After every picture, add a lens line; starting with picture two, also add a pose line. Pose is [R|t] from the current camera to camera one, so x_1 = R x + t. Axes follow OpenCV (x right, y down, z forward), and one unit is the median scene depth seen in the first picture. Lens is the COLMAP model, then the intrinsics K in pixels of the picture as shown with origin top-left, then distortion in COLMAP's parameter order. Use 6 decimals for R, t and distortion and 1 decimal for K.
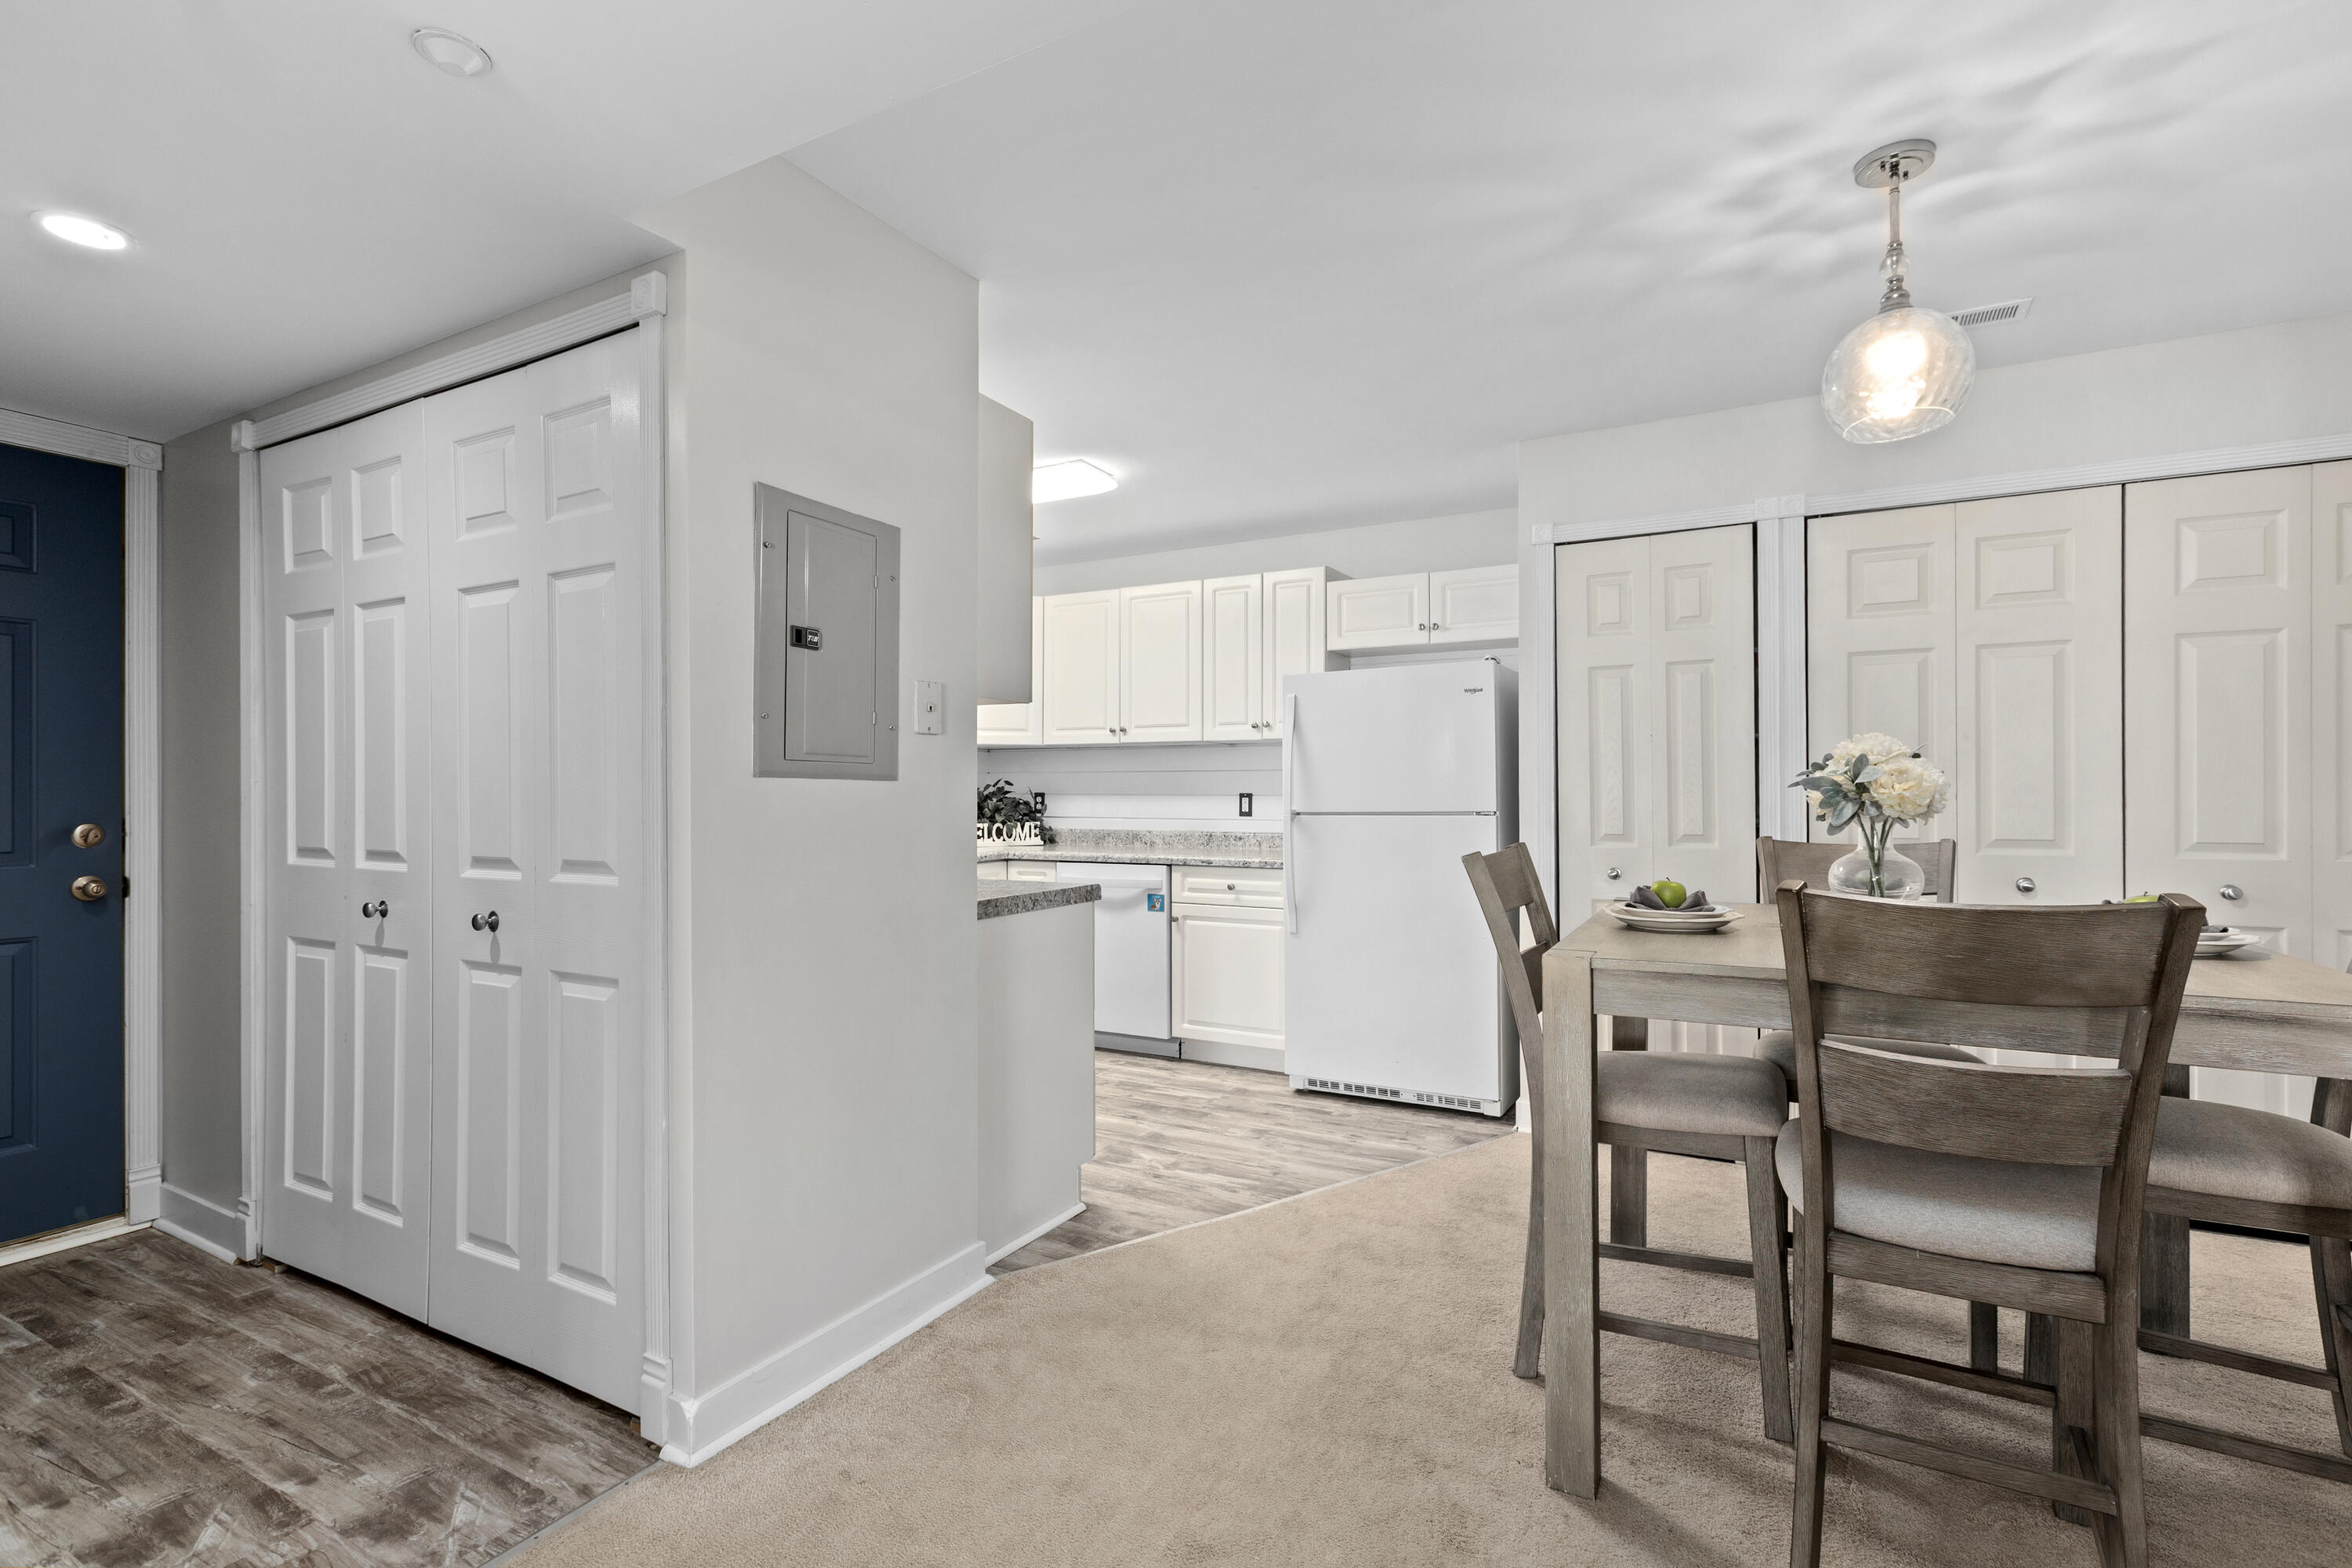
lens RADIAL K [[1079.3, 0, 1177.7], [0, 1079.3, 795.8], [0, 0, 1]] dist [0.000846, 0.000400]
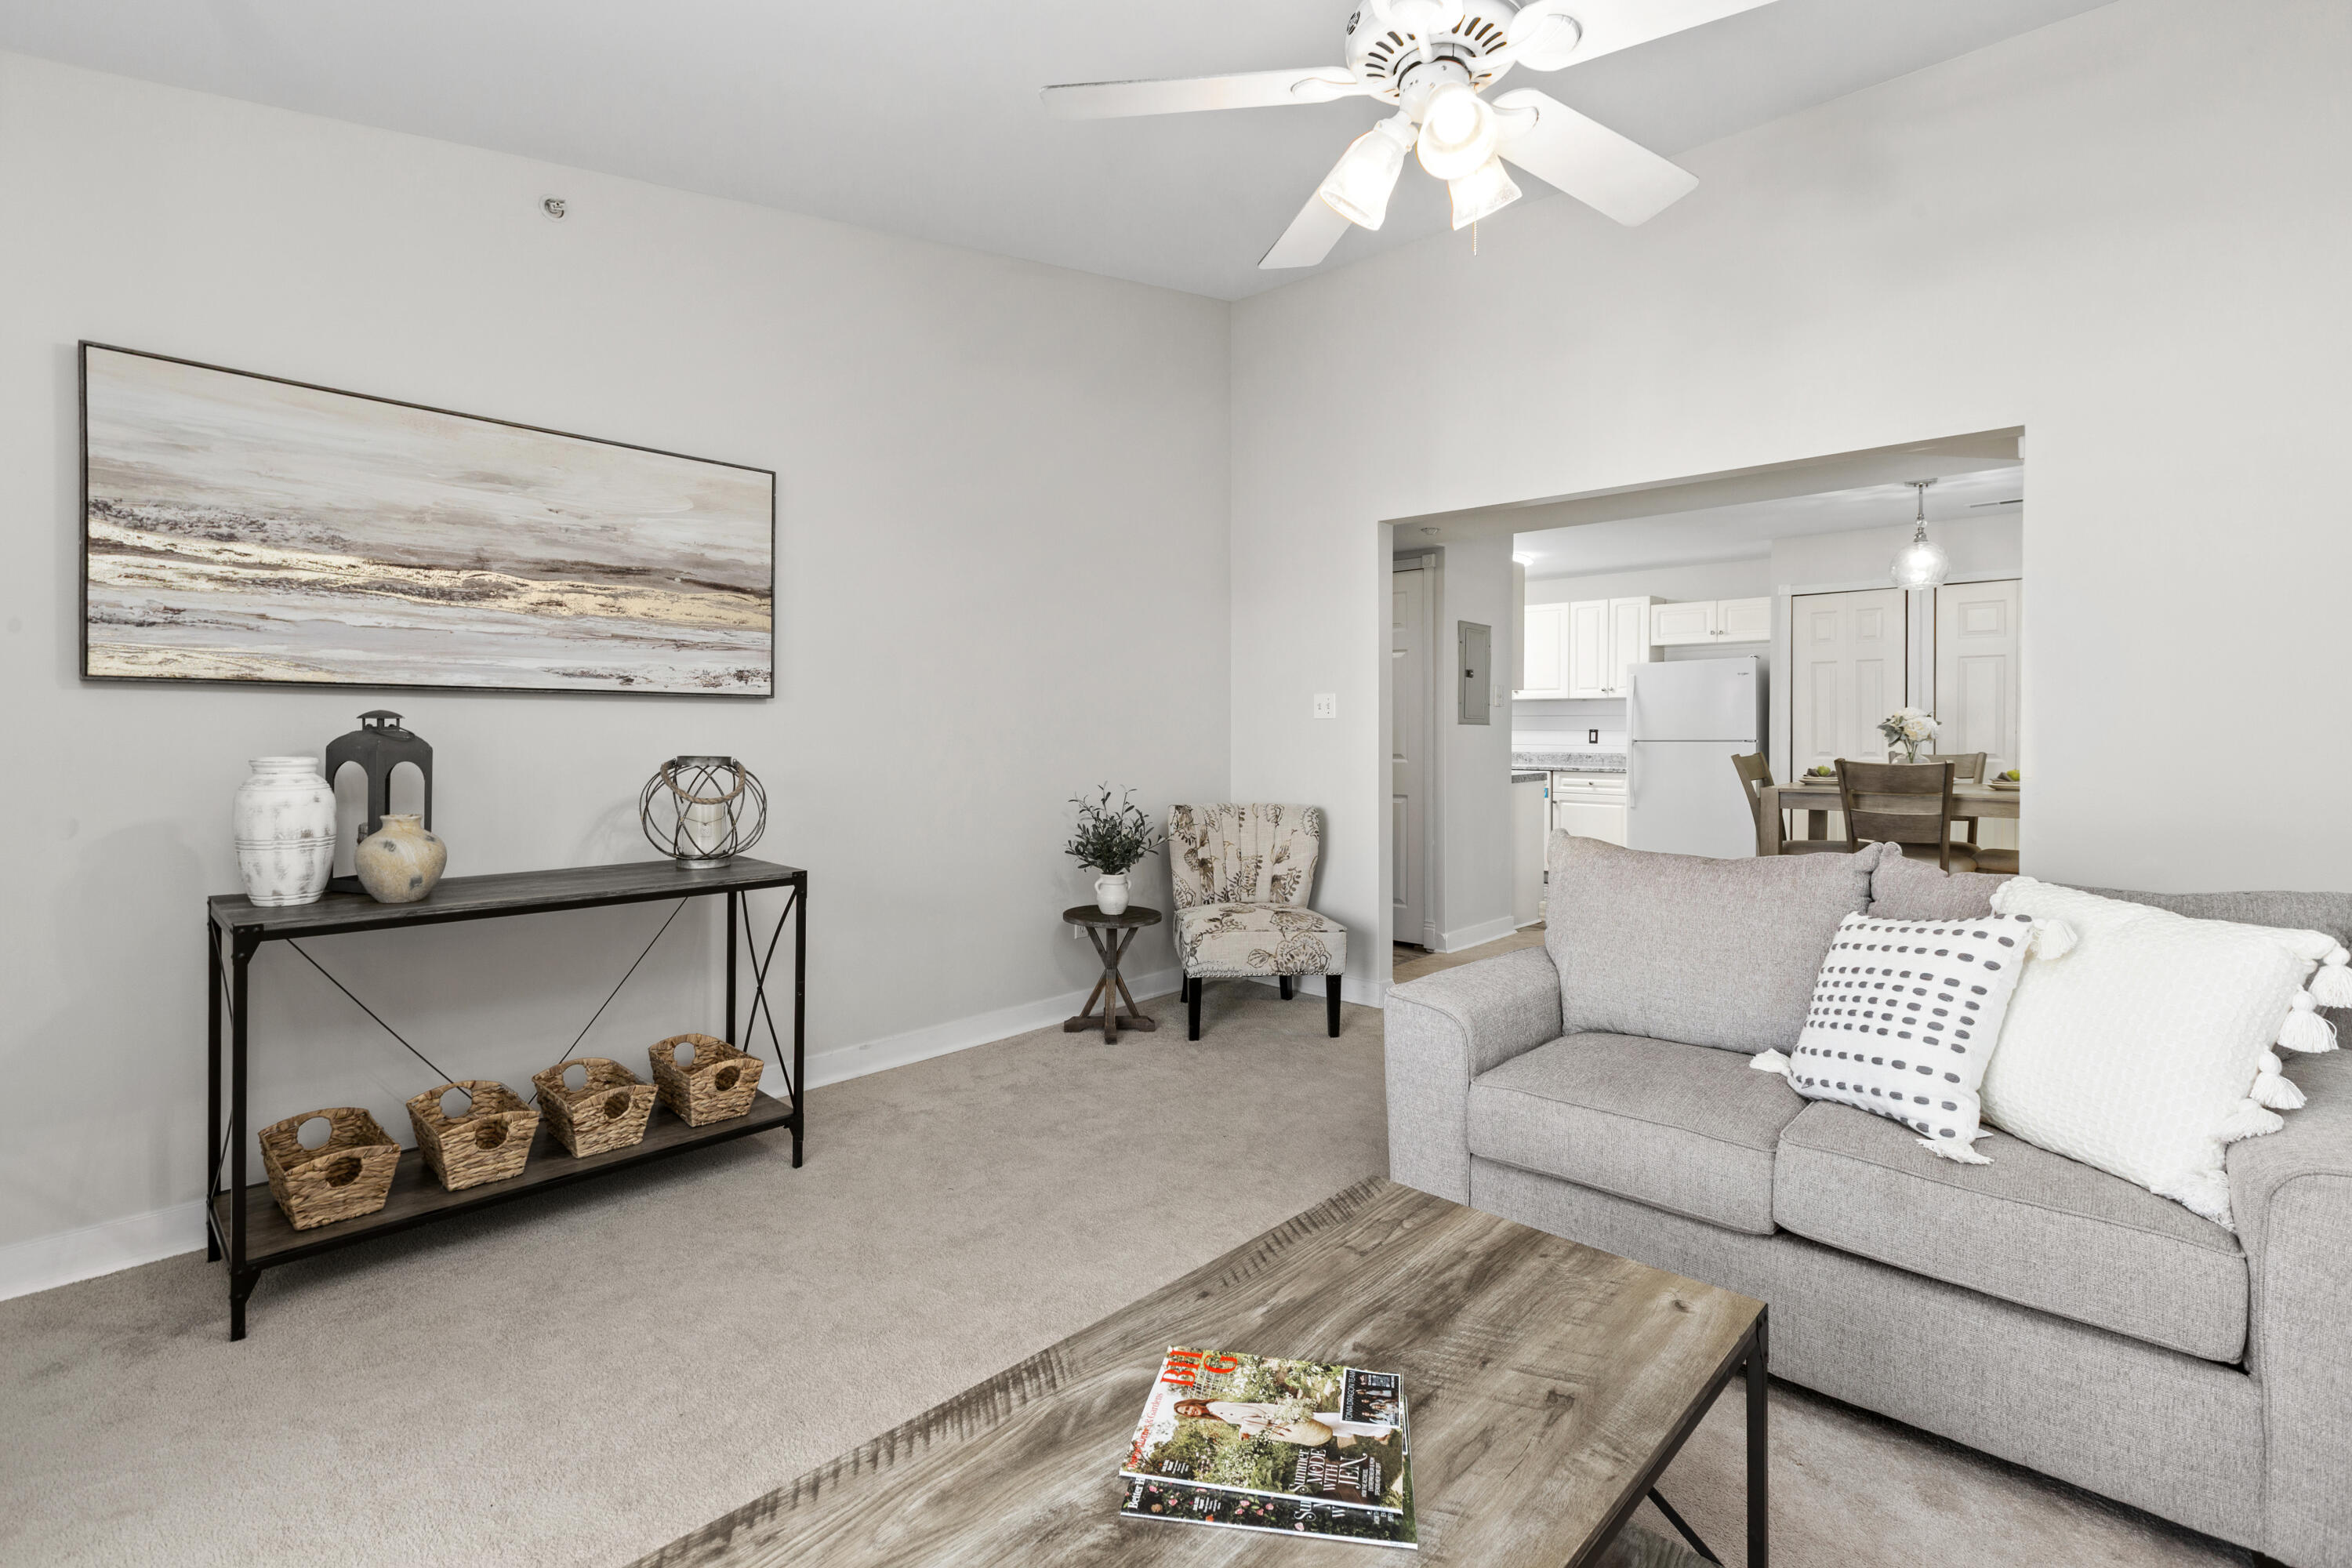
lens RADIAL K [[1083.5, 0, 1165.3], [0, 1083.5, 736.4], [0, 0, 1]] dist [0.001073, -0.000048]
pose [[0.972151, 0.003248, -0.234335, -0.296773], [-0.001724, 0.999976, 0.006707, -0.002755], [0.234351, -0.006116, 0.972133, -1.217004]]
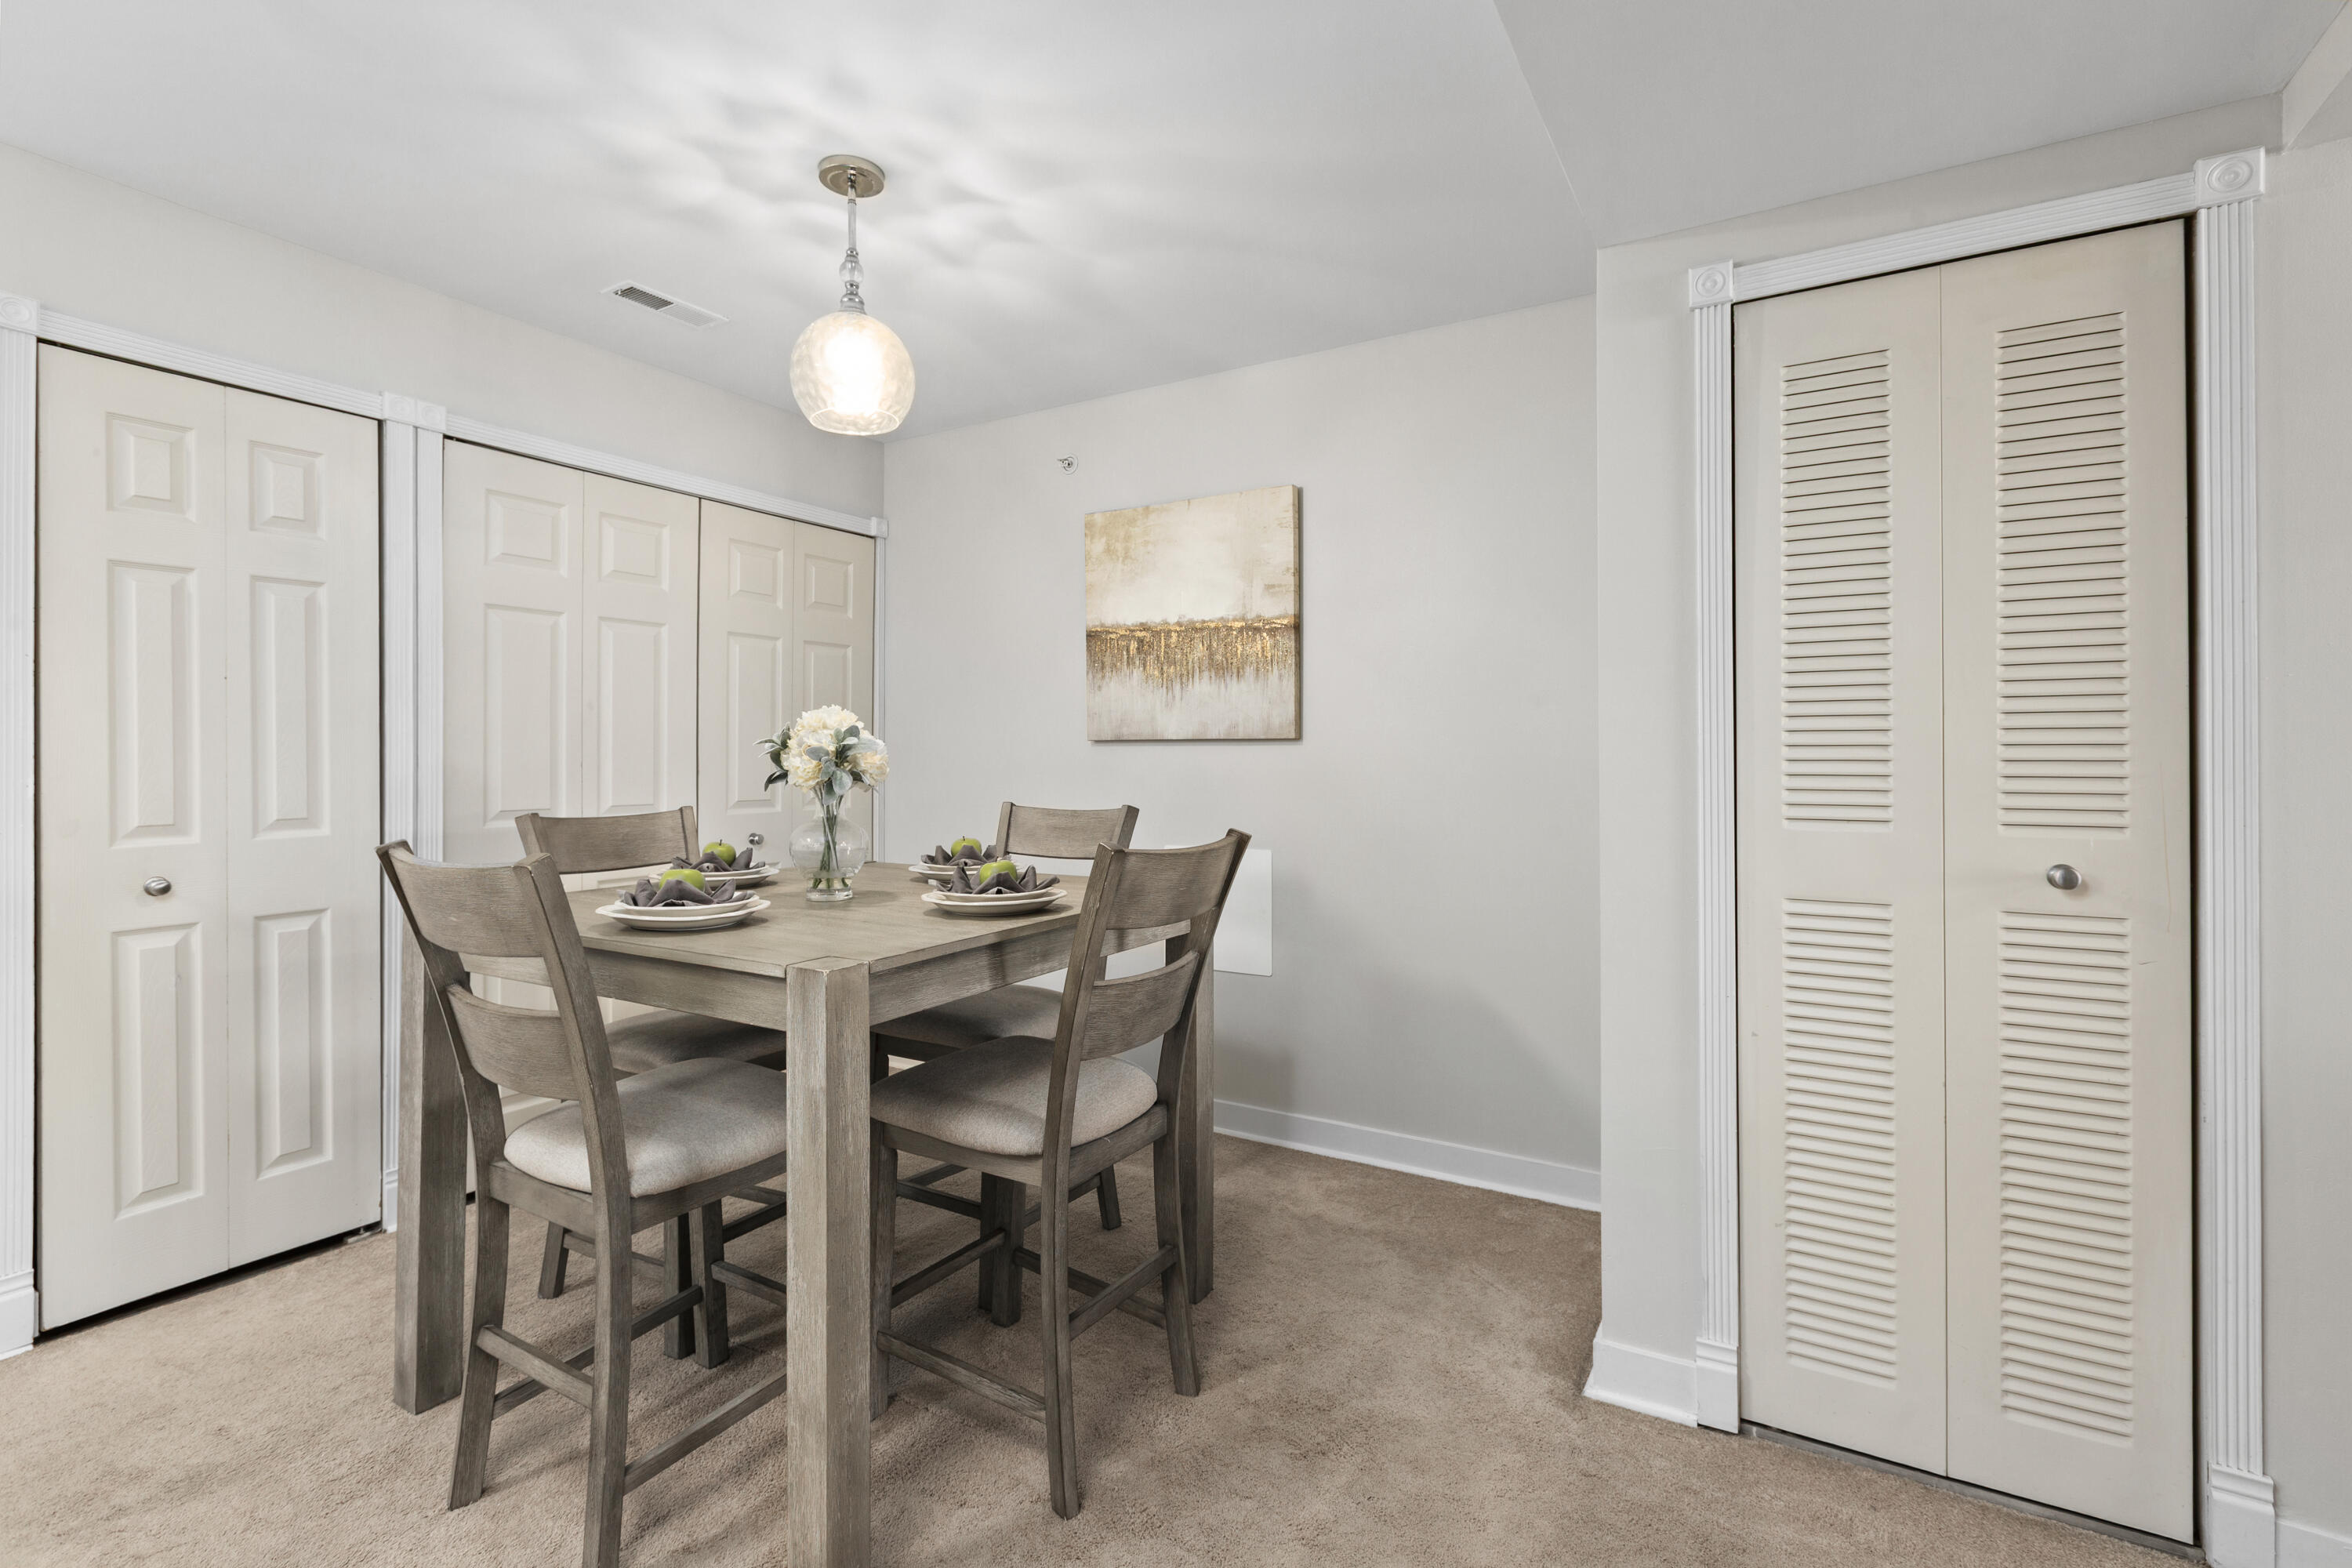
lens RADIAL K [[1062.2, 0, 1181.3], [0, 1062.2, 754.1], [0, 0, 1]] dist [0.000556, -0.000156]
pose [[0.030114, 0.006383, 0.999526, -0.240956], [0.000639, 0.999979, -0.006405, -0.002509], [-0.999546, 0.000832, 0.030110, 0.409056]]
